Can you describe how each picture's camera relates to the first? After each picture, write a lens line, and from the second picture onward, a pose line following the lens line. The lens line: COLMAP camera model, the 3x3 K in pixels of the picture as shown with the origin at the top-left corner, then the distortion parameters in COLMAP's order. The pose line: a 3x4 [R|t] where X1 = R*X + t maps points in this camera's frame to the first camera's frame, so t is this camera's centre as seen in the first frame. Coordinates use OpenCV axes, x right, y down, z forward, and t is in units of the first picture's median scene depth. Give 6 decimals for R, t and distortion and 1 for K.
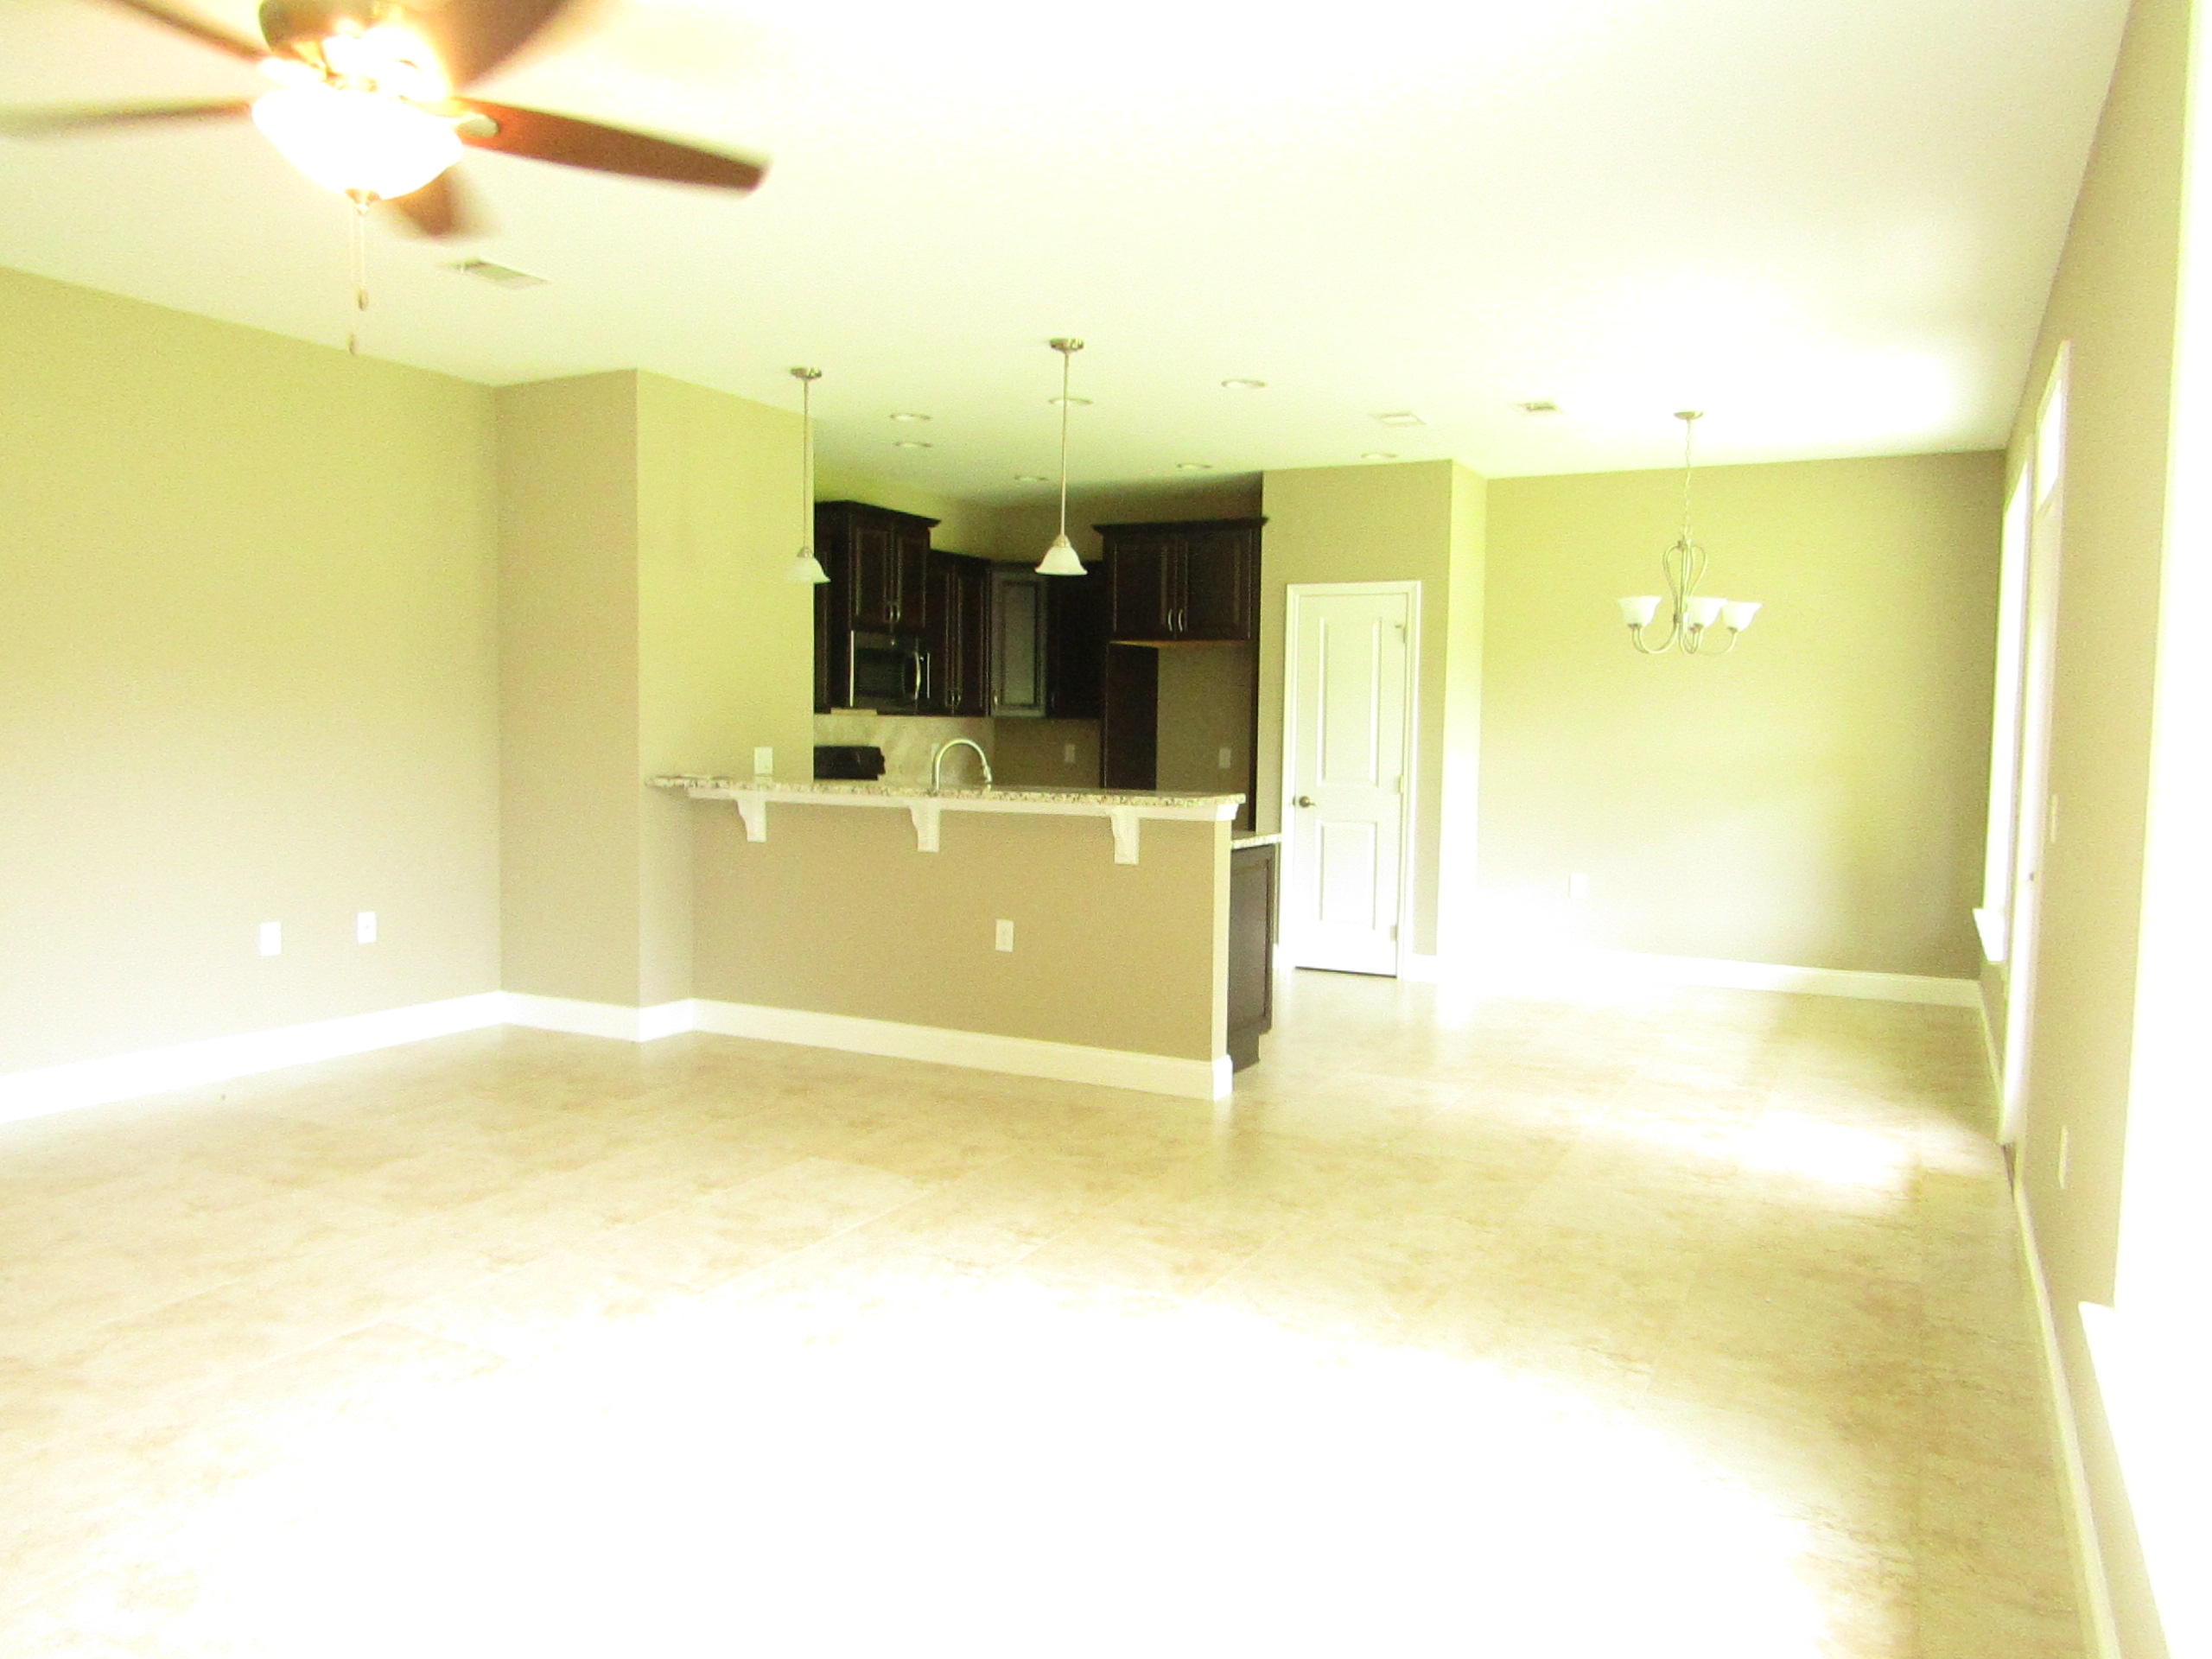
lens RADIAL K [[1578.6, 0, 1106.5], [0, 1578.6, 853.5], [0, 0, 1]] dist [-0.014931, 0.005323]
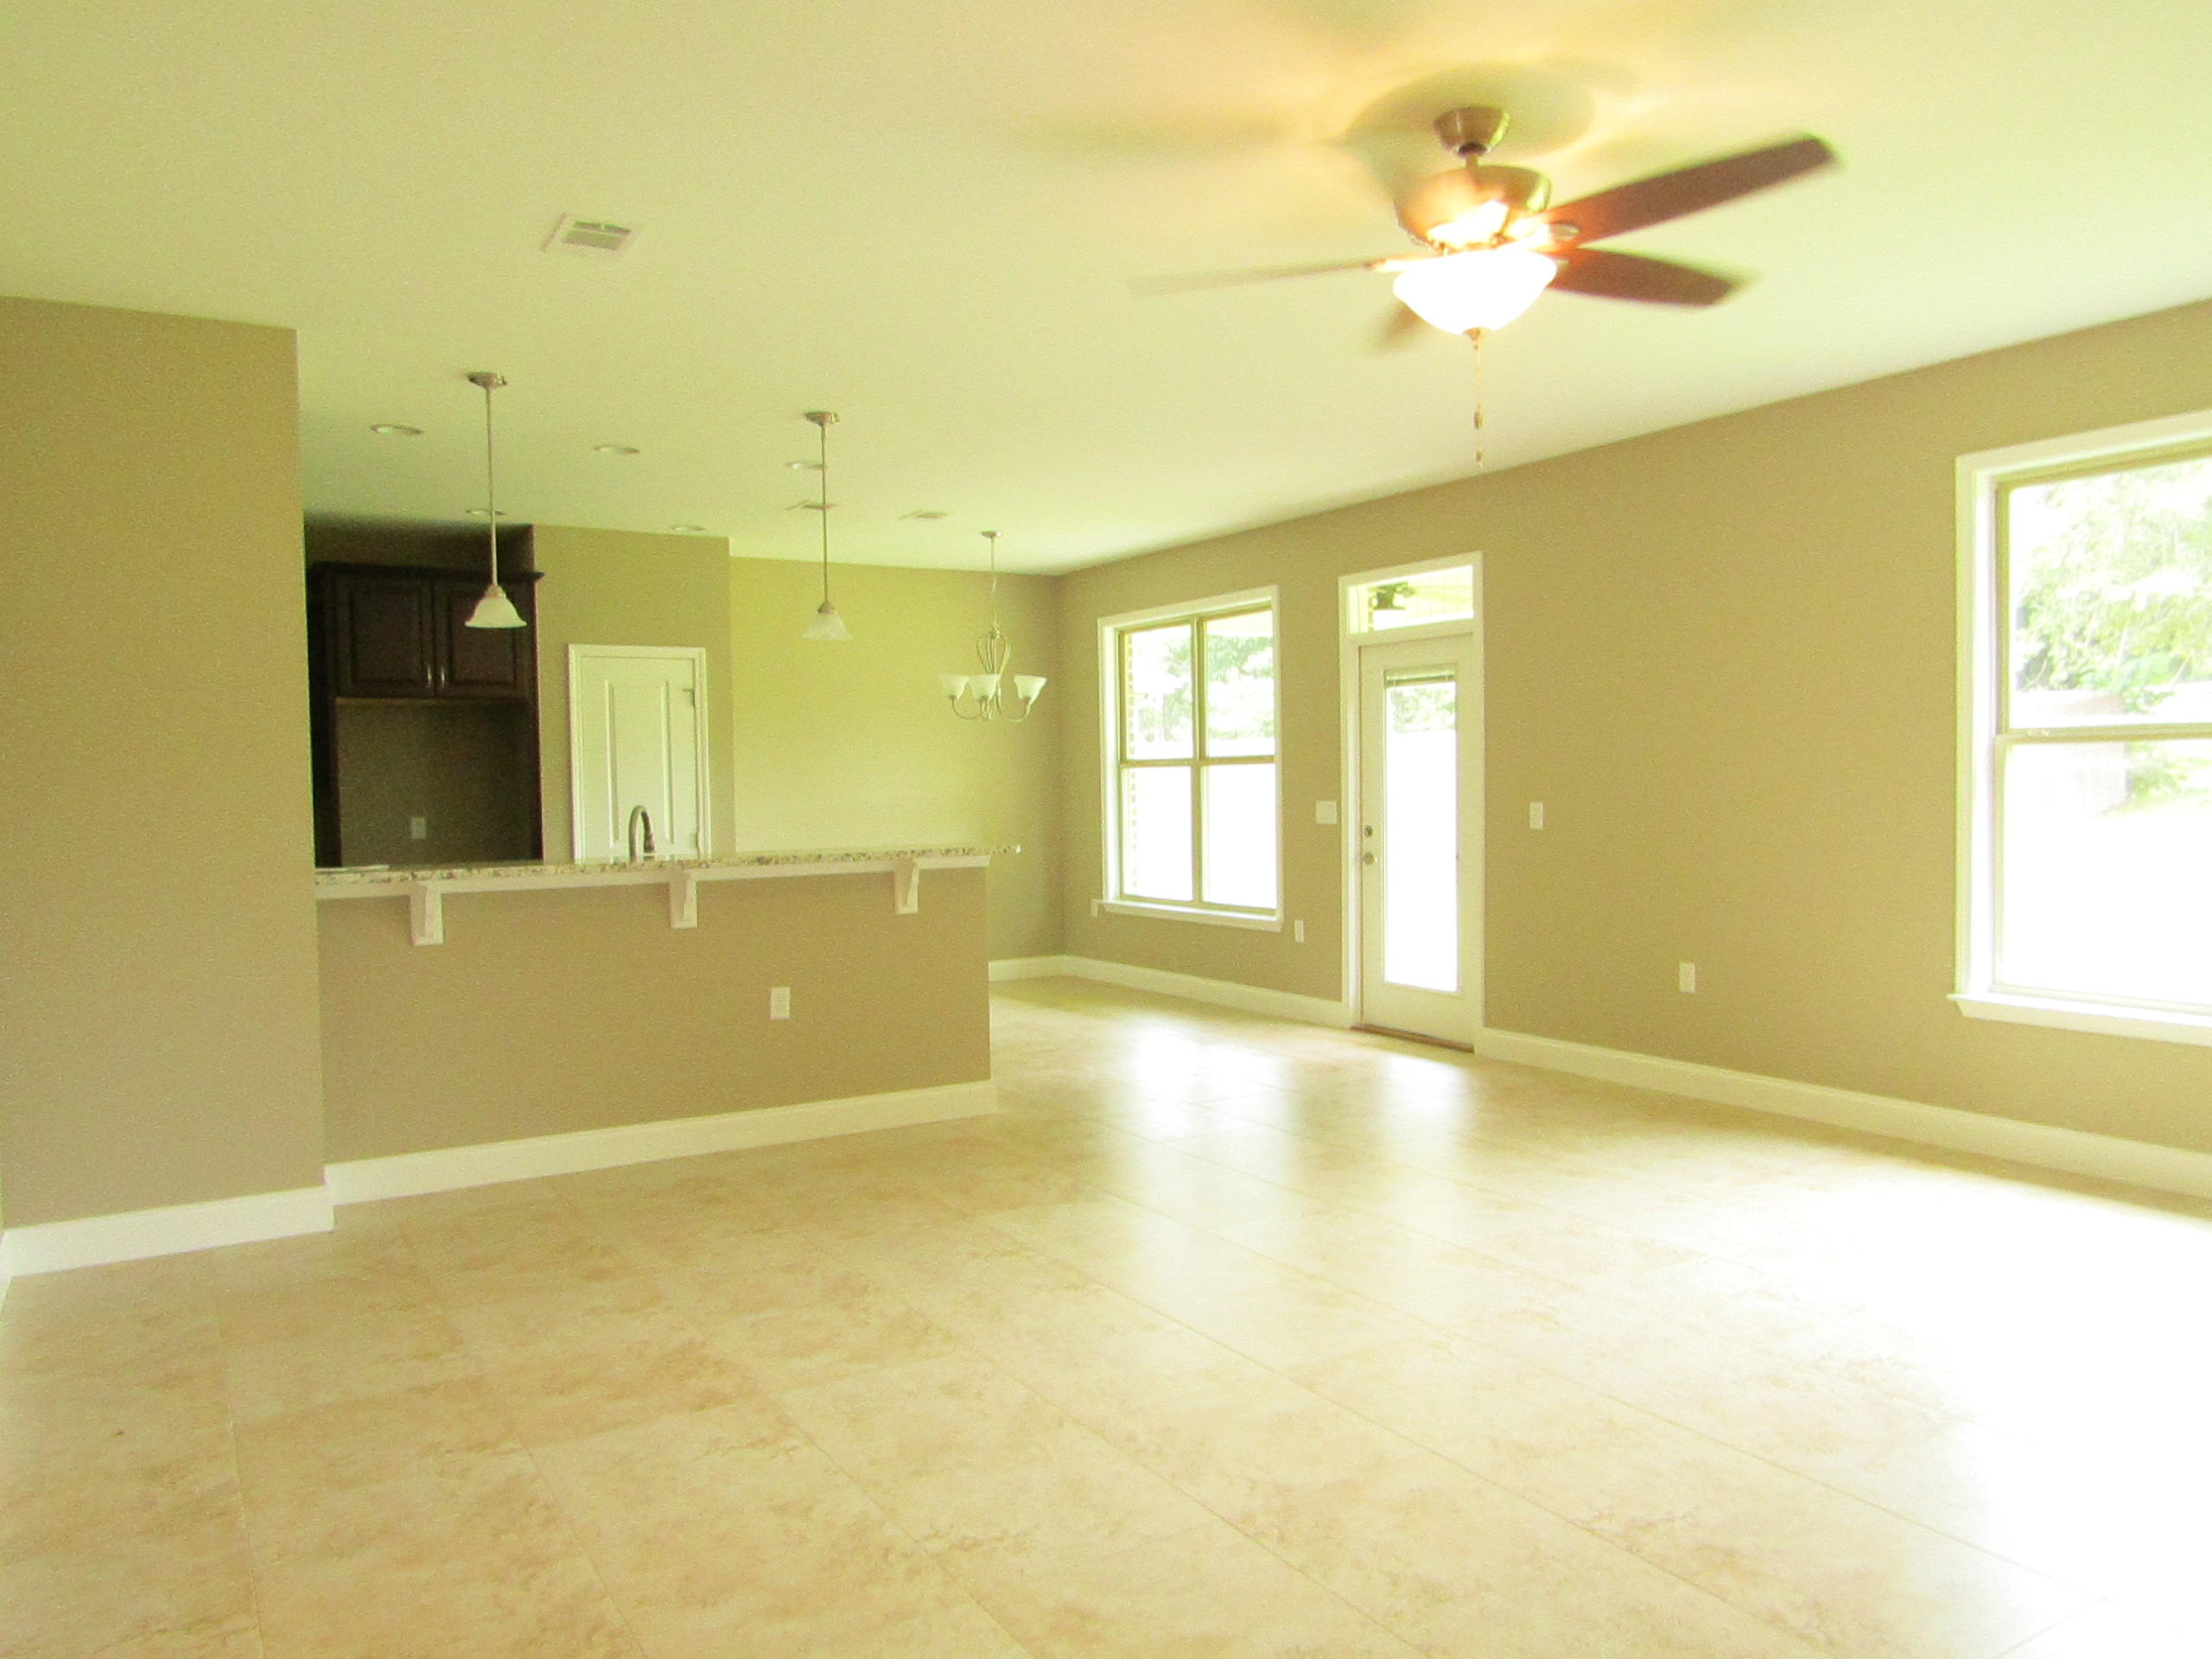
lens RADIAL K [[1578.6, 0, 1107.5], [0, 1578.6, 808.3], [0, 0, 1]] dist [-0.014931, 0.005323]
pose [[0.523106, -0.042731, 0.851196, -0.680921], [0.094091, 0.995533, -0.007848, -0.036417], [-0.847058, 0.084195, 0.524789, 0.257021]]
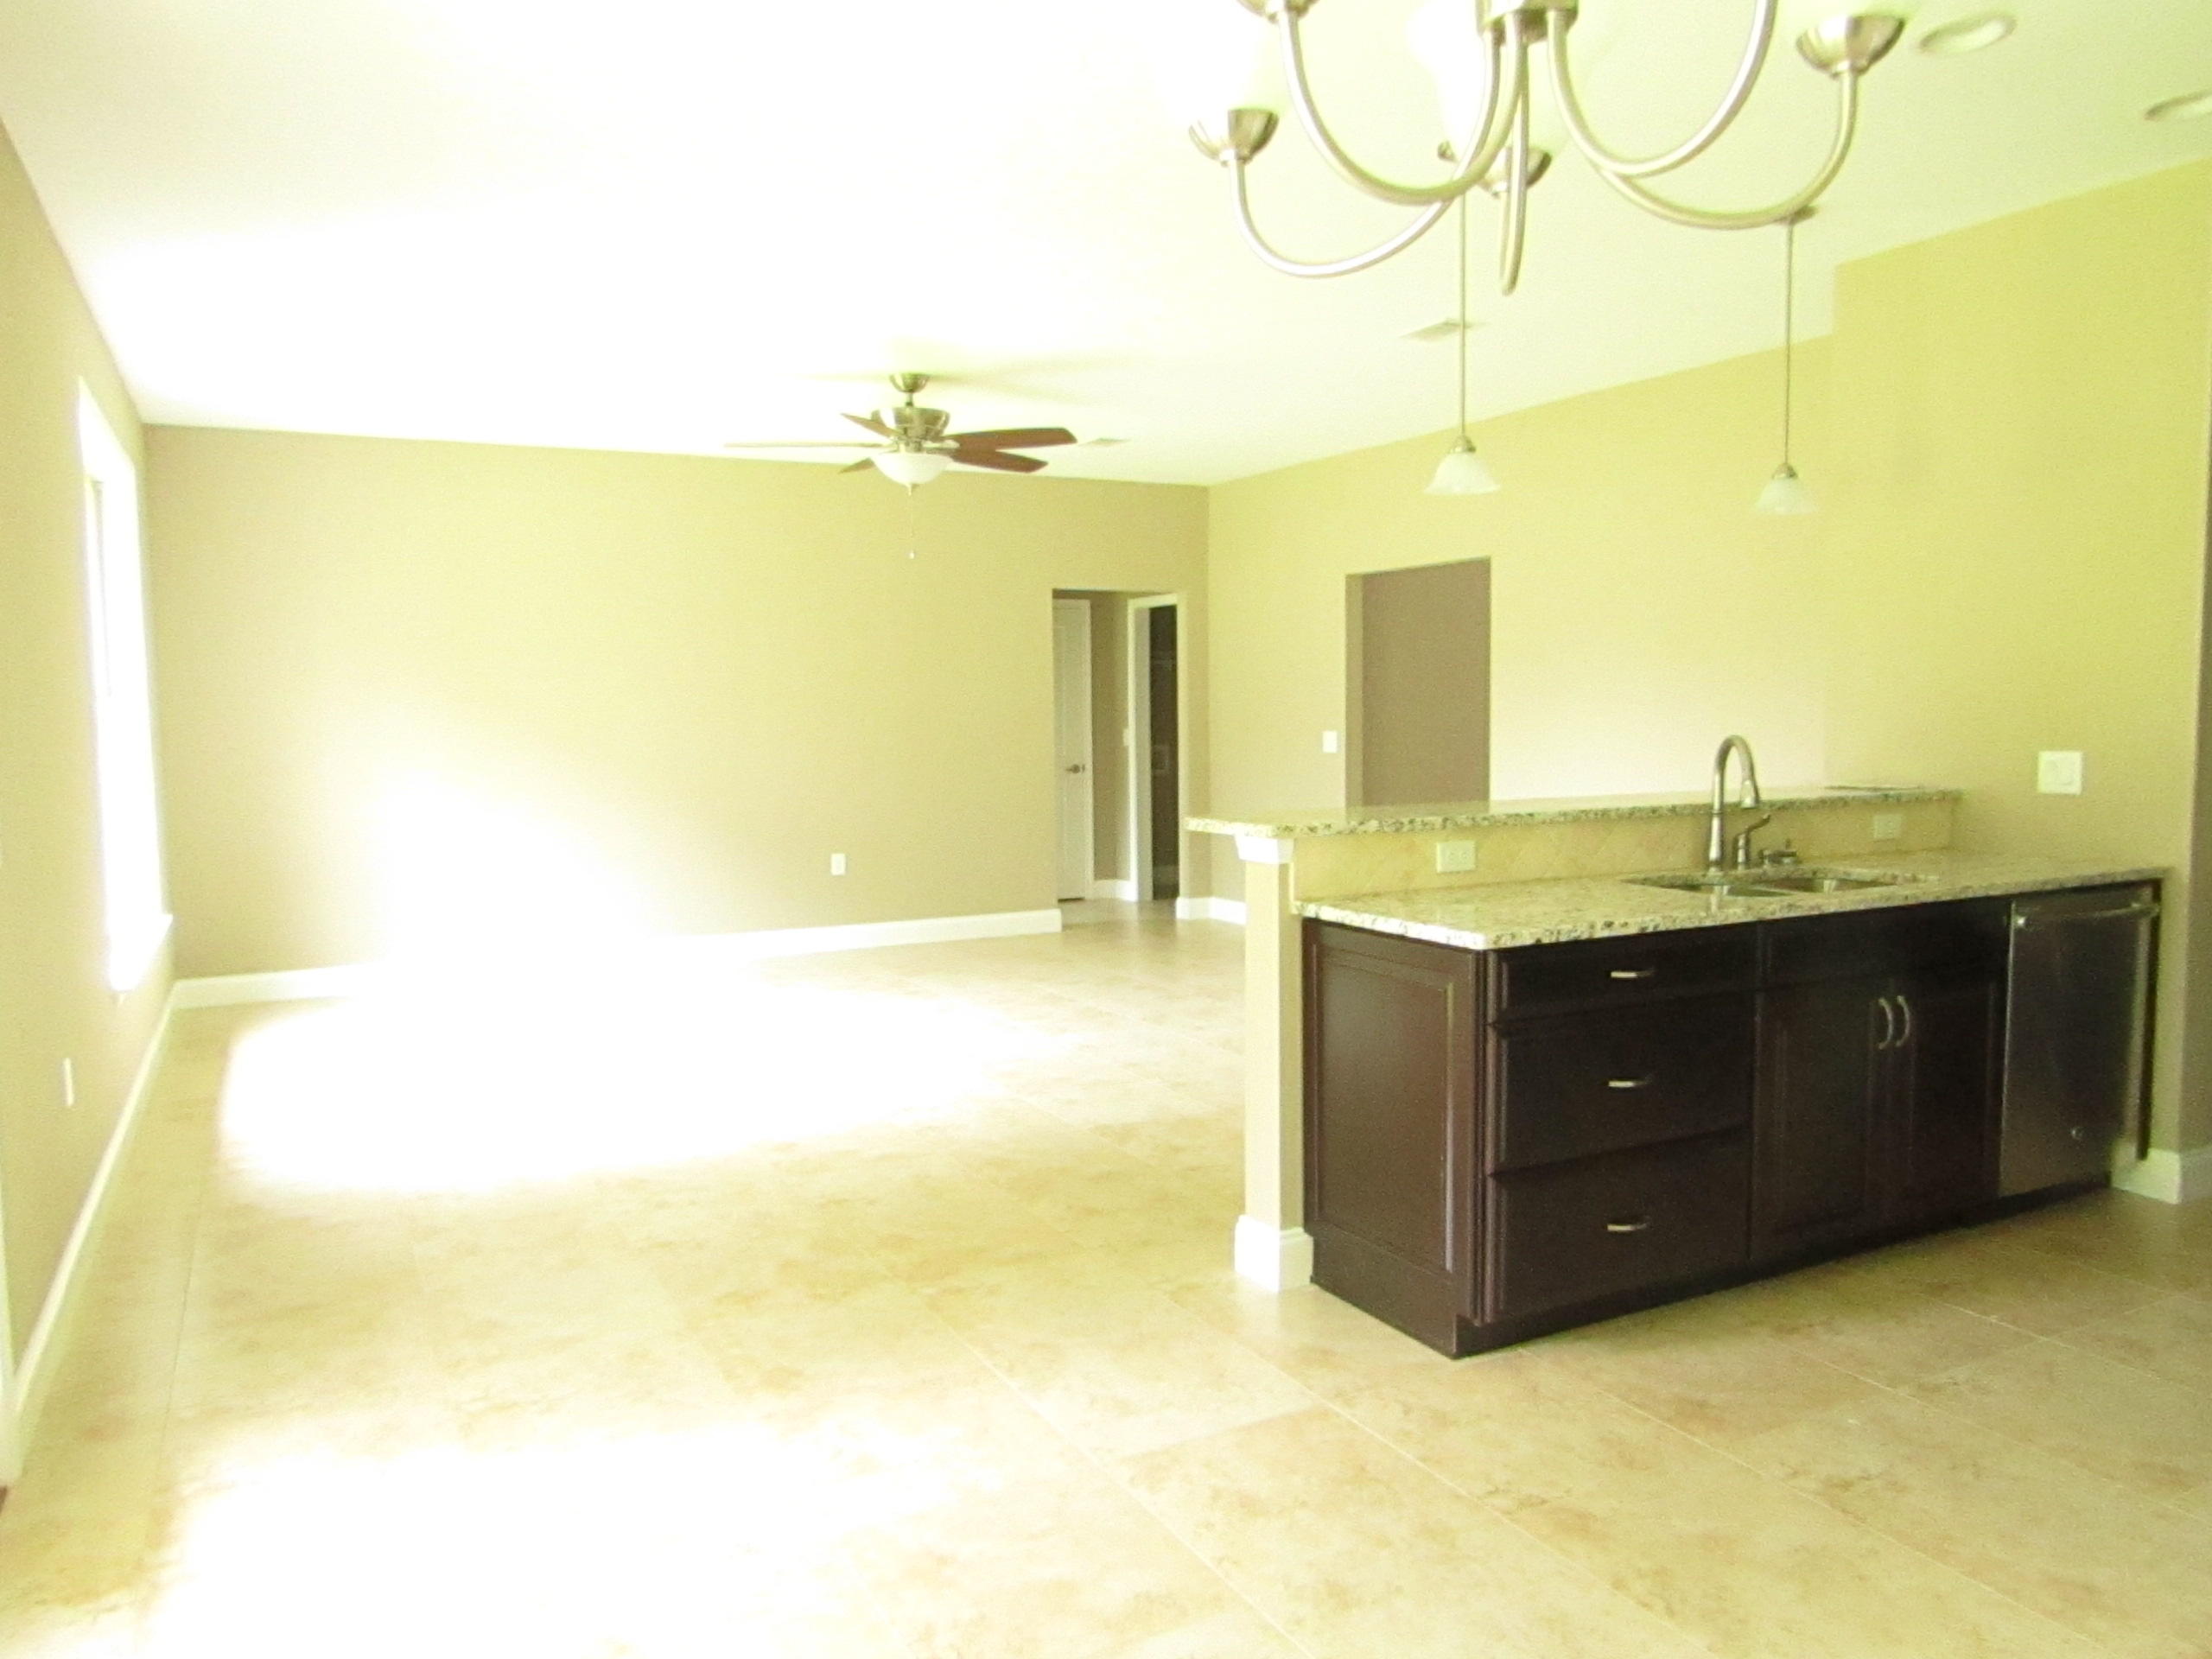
lens RADIAL K [[1578.6, 0, 1102.1], [0, 1578.6, 832.1], [0, 0, 1]] dist [-0.014931, 0.005323]
pose [[-0.572856, 0.054753, -0.817826, 0.514196], [-0.065264, 0.991552, 0.112099, -0.080671], [0.817054, 0.117591, -0.564442, 1.048632]]
